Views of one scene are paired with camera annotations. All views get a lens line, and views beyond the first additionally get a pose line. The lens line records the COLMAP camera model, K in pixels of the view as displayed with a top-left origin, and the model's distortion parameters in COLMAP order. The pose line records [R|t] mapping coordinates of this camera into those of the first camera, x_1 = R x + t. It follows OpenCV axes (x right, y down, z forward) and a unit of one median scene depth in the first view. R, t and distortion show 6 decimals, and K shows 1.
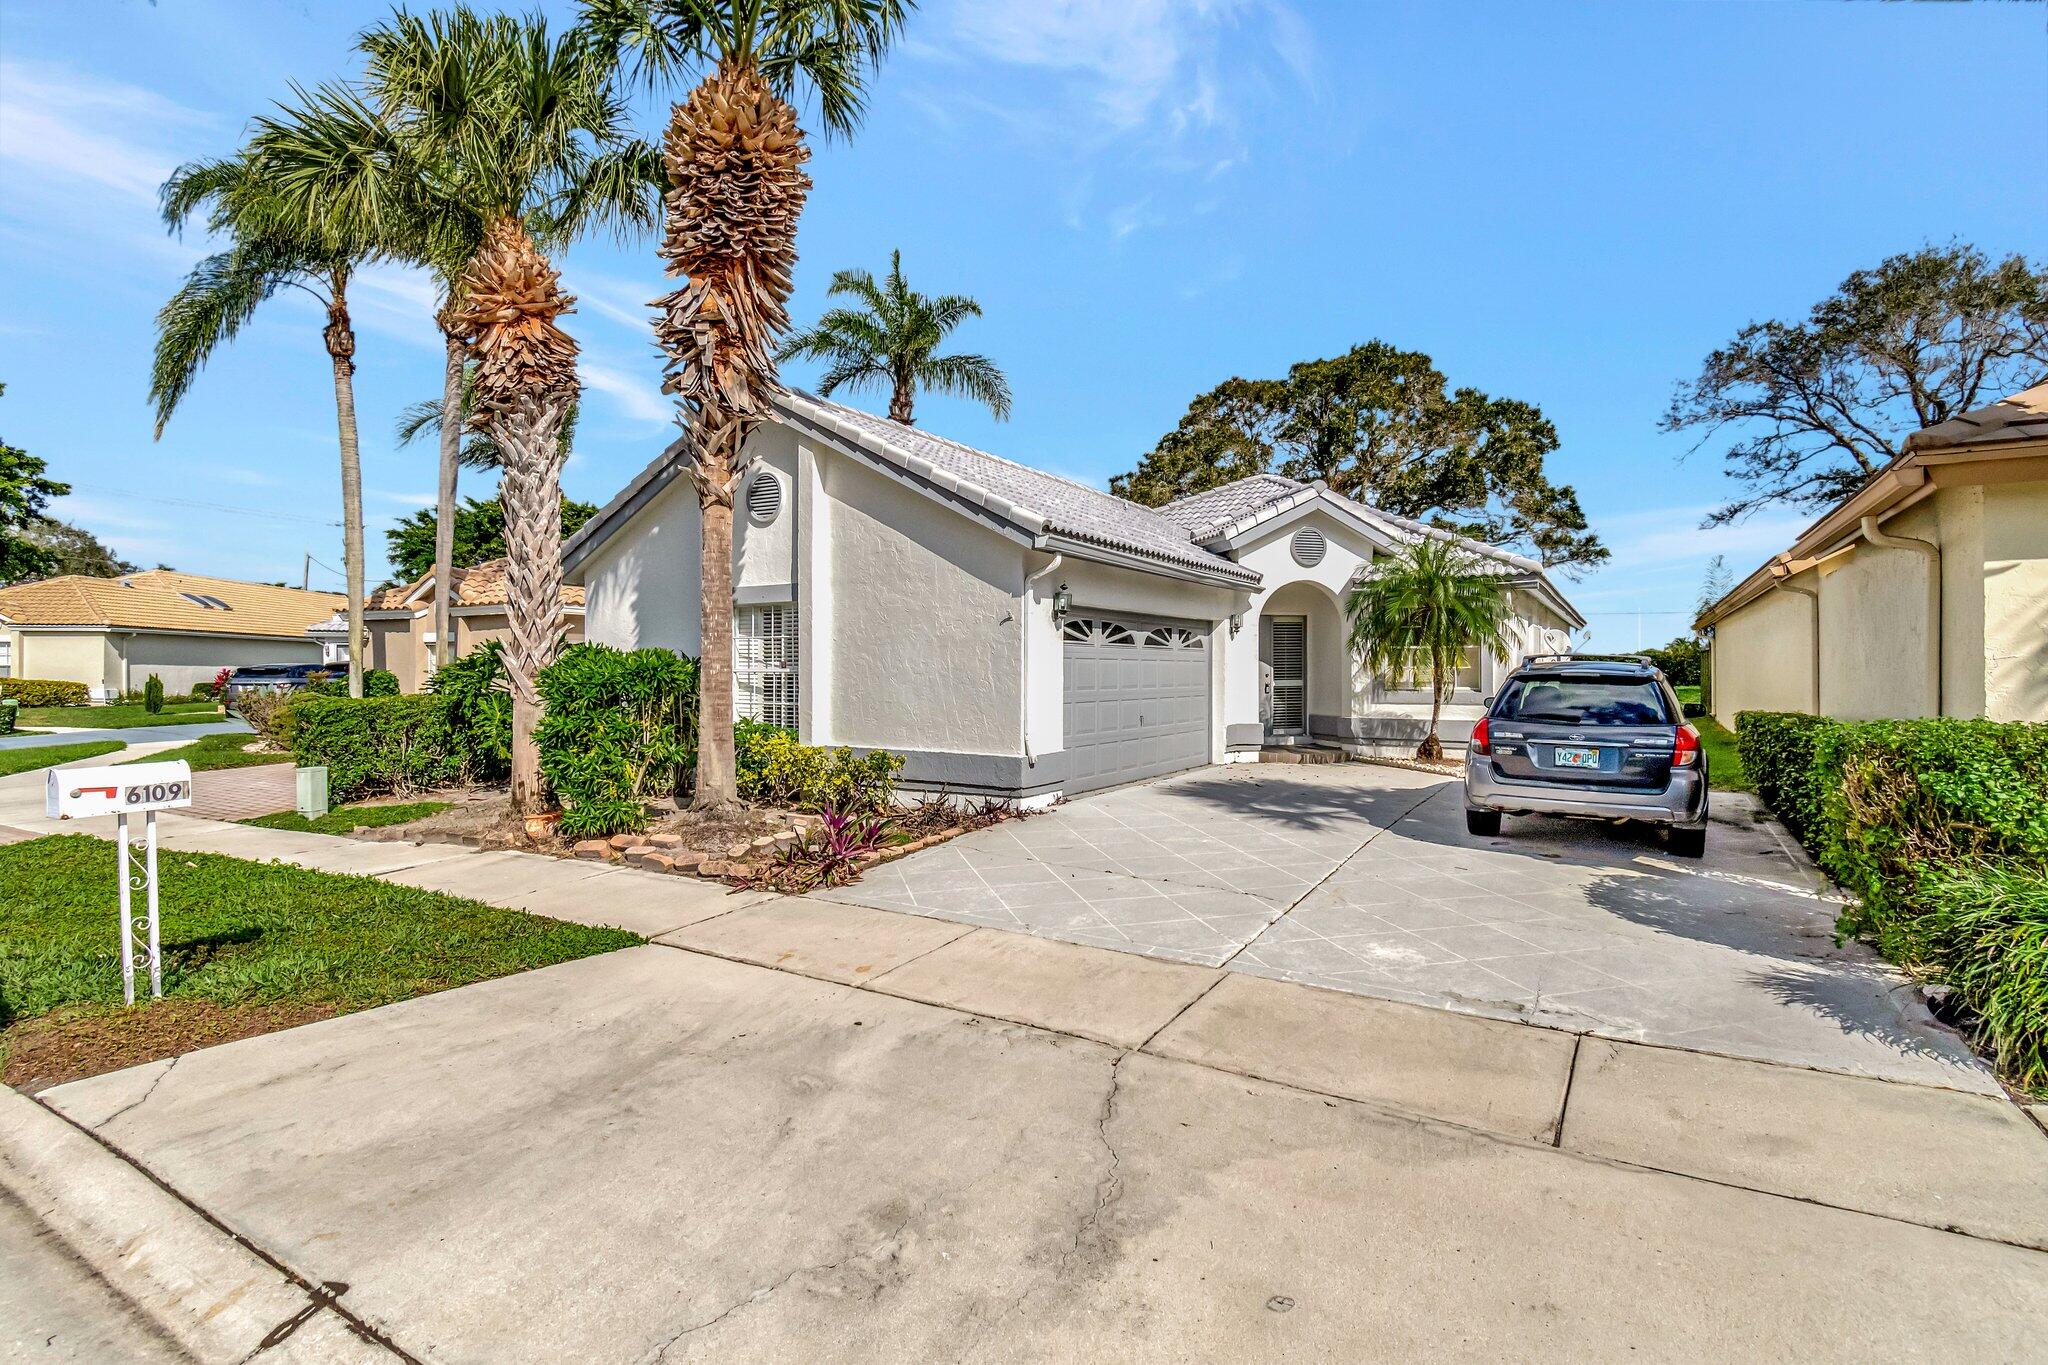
lens RADIAL K [[1017.9, 0, 1015.4], [0, 1017.9, 666.7], [0, 0, 1]] dist [0.003050, -0.005132]
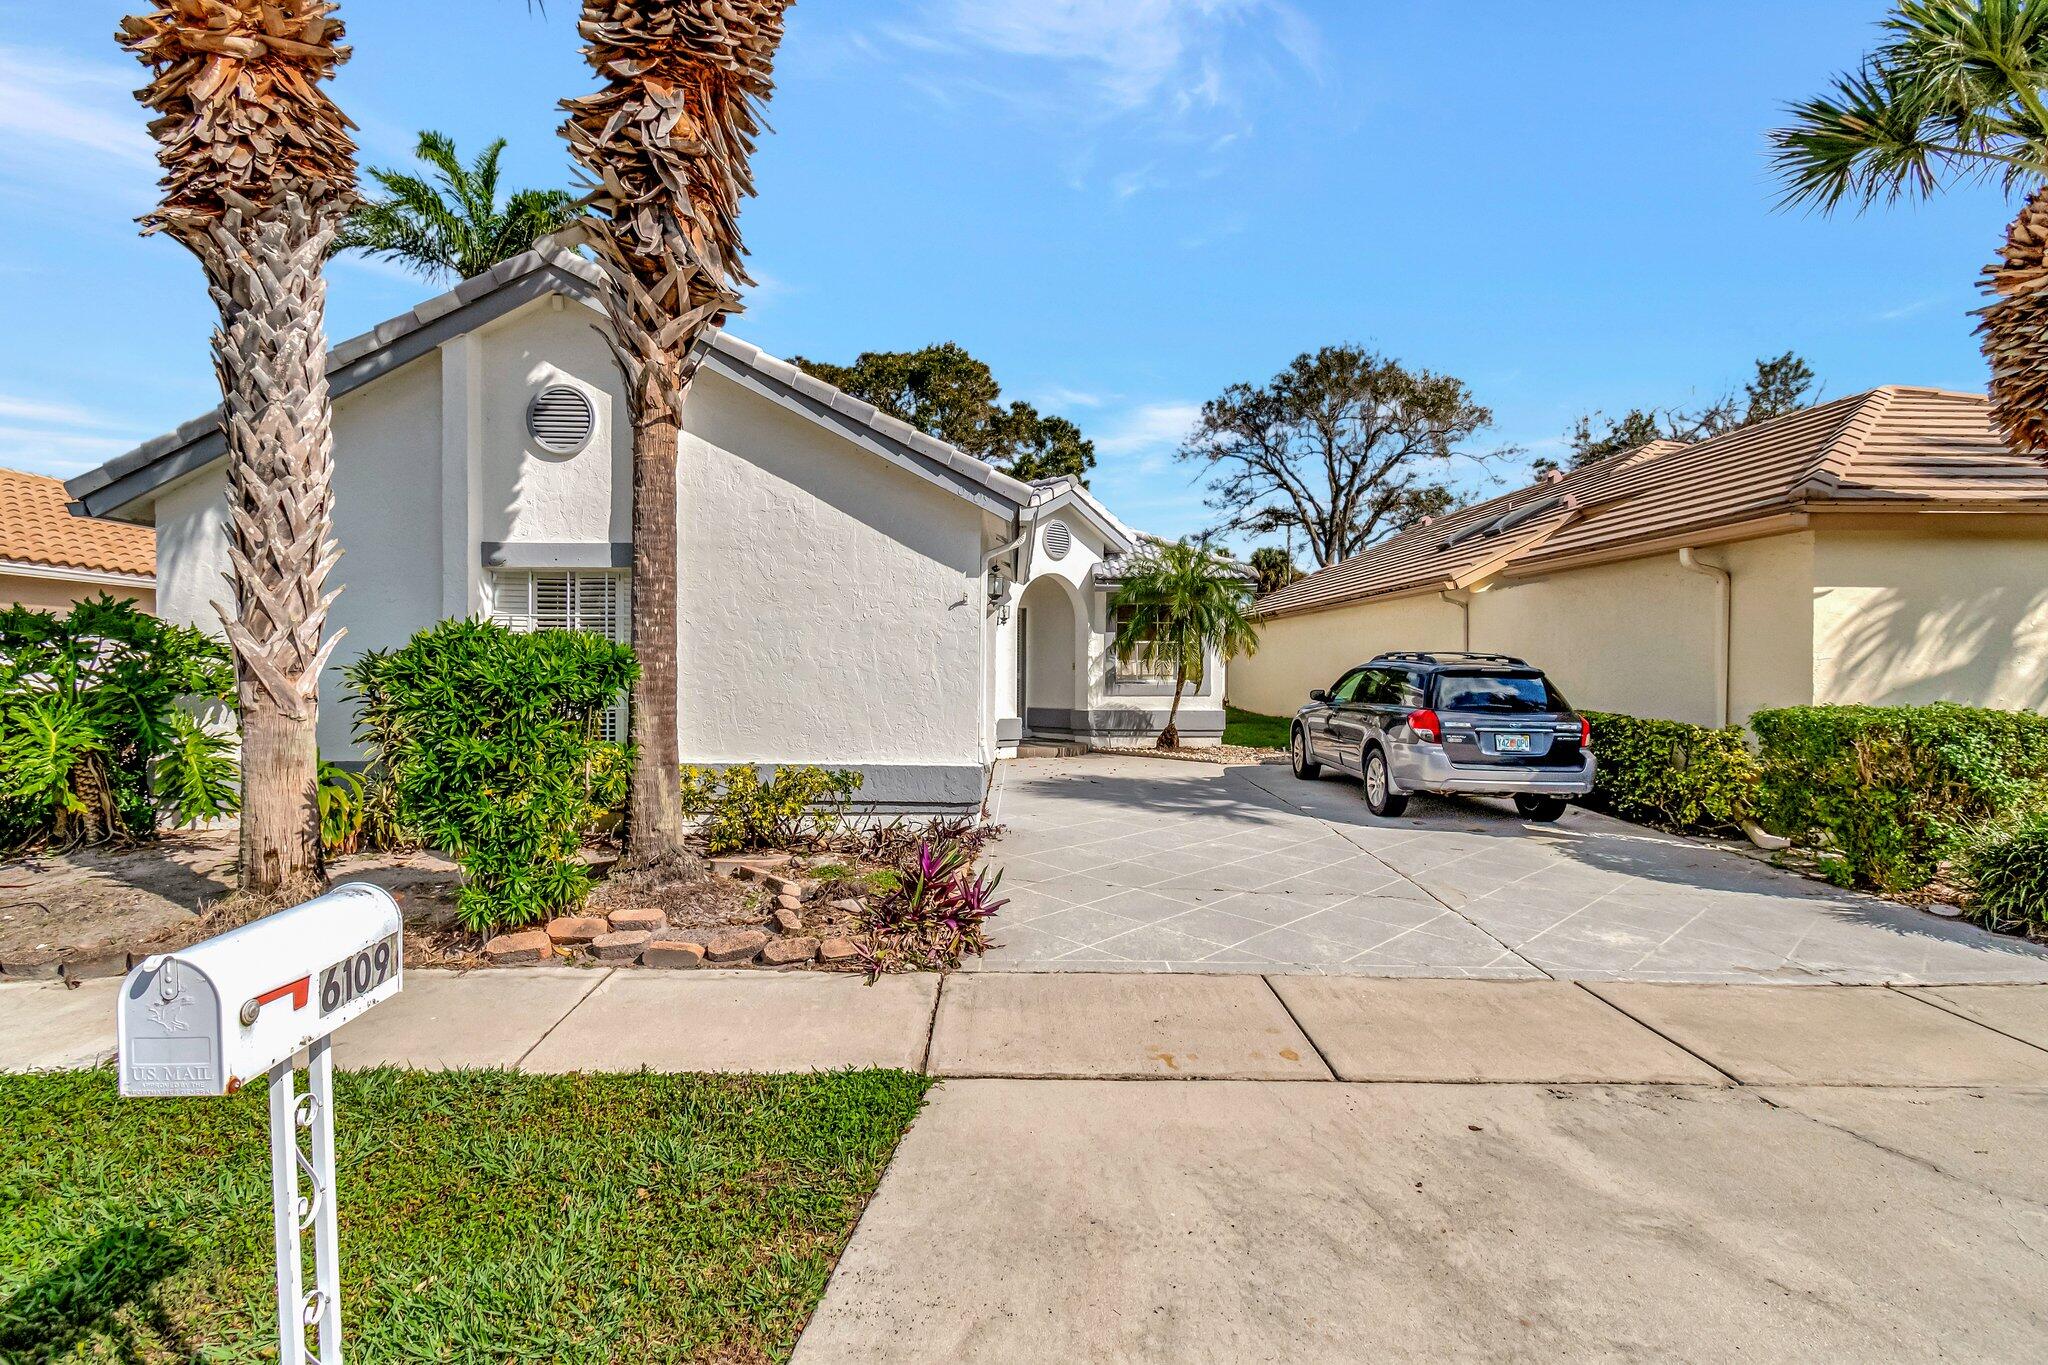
lens RADIAL K [[1017.9, 0, 1032.8], [0, 1017.9, 668.1], [0, 0, 1]] dist [0.003050, -0.005132]
pose [[0.846001, 0.001925, 0.533178, -0.280961], [-0.007352, 0.999941, 0.008055, -0.000155], [-0.533130, -0.010734, 0.845965, 0.176422]]
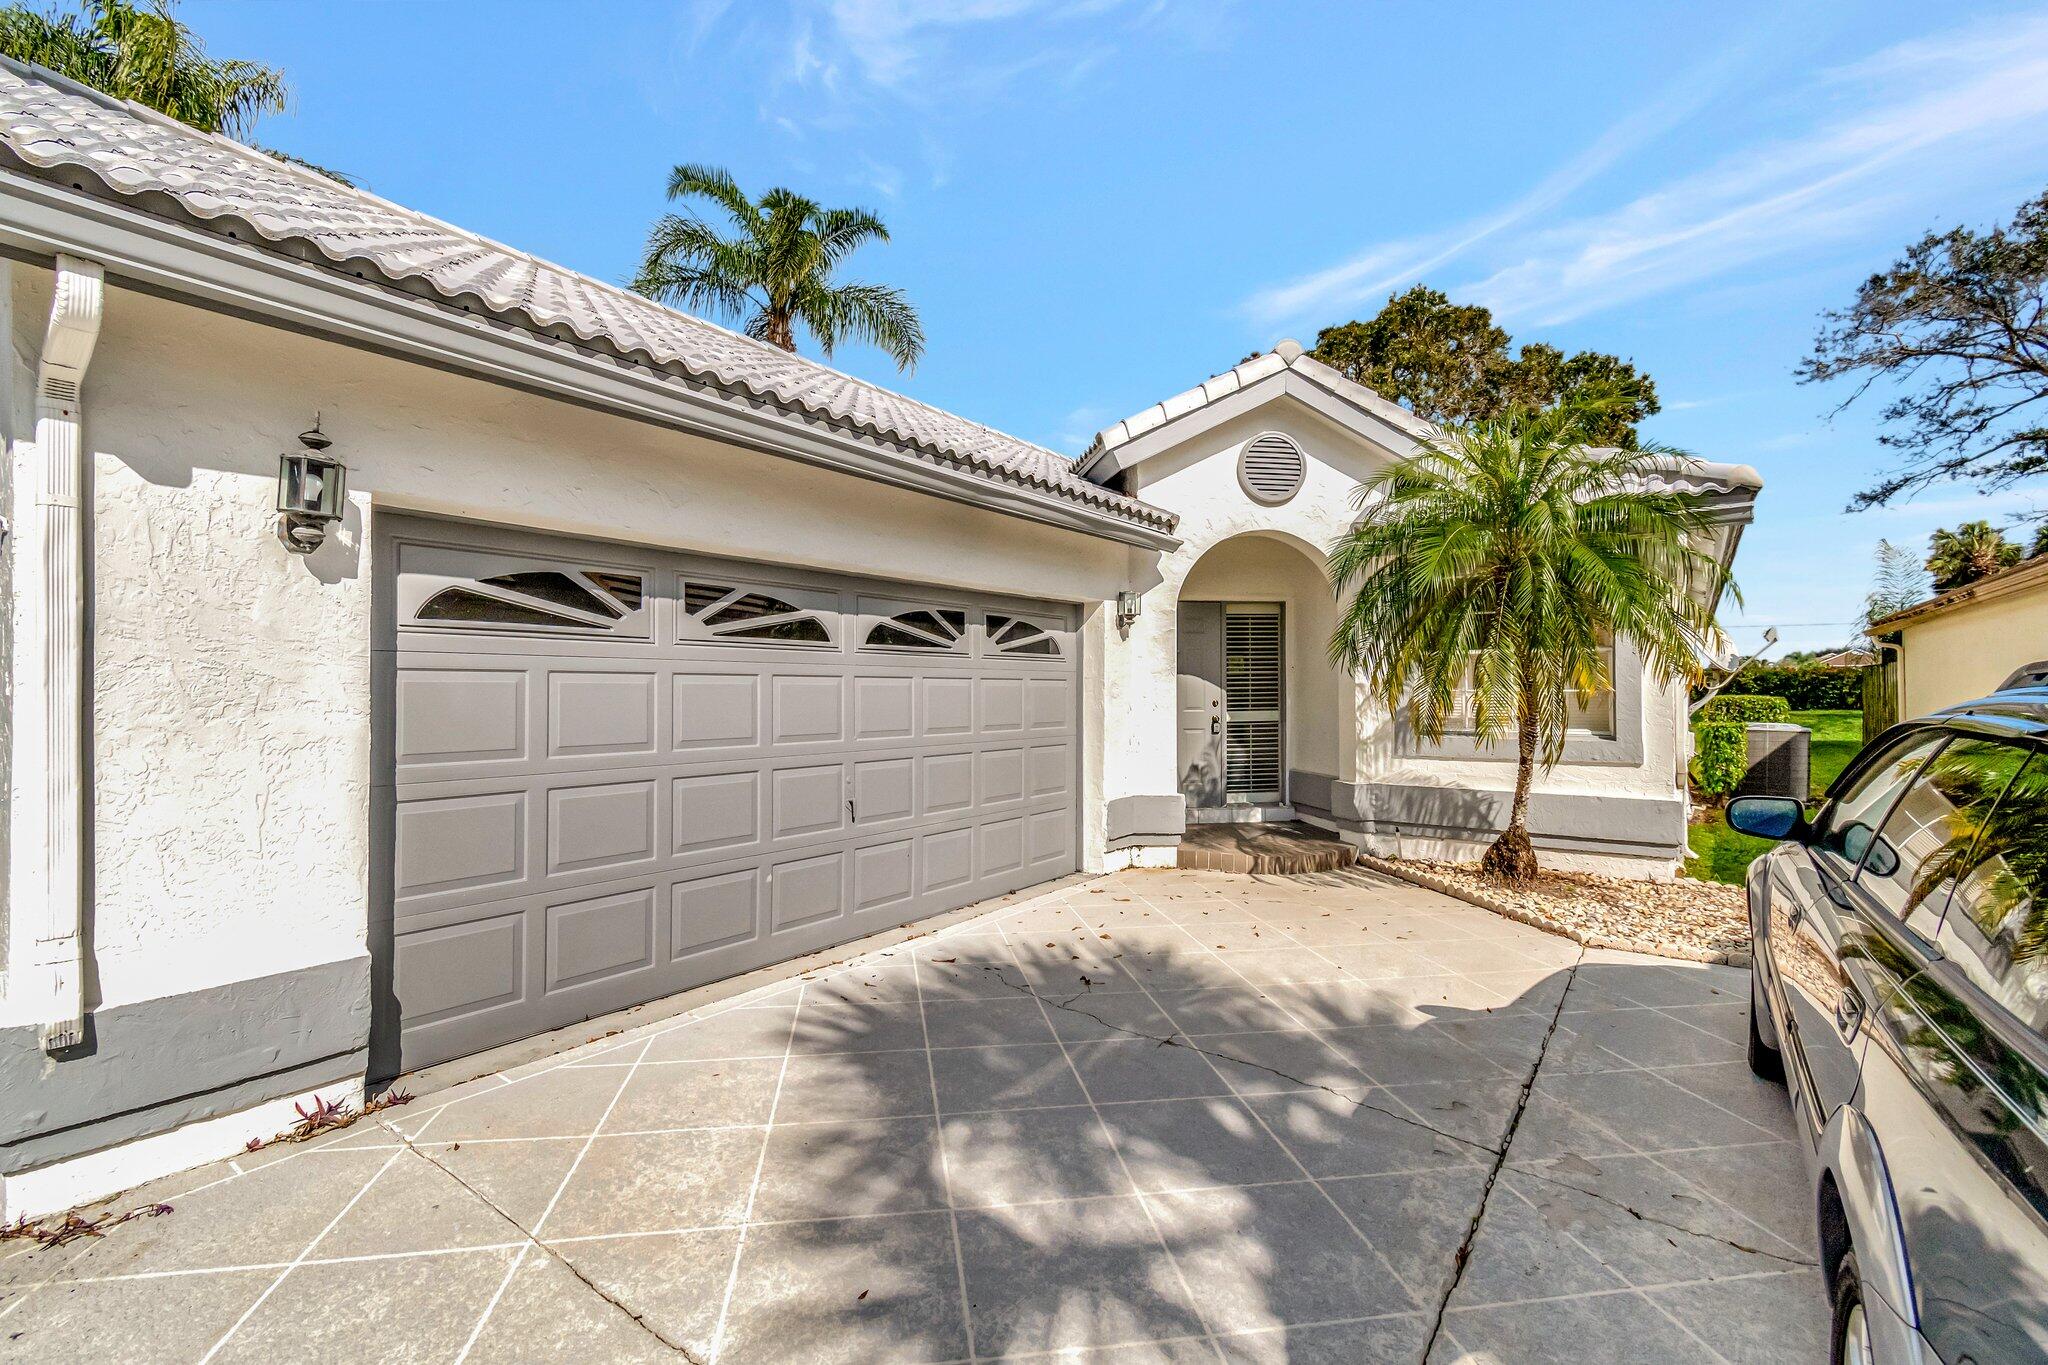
lens RADIAL K [[921.9, 0, 1012.3], [0, 921.9, 679.6], [0, 0, 1]] dist [0.001456, -0.001330]
pose [[0.996275, -0.002830, -0.086189, 0.204622], [0.002154, 0.999966, -0.007934, -0.001595], [0.086209, 0.007719, 0.996247, 0.531759]]
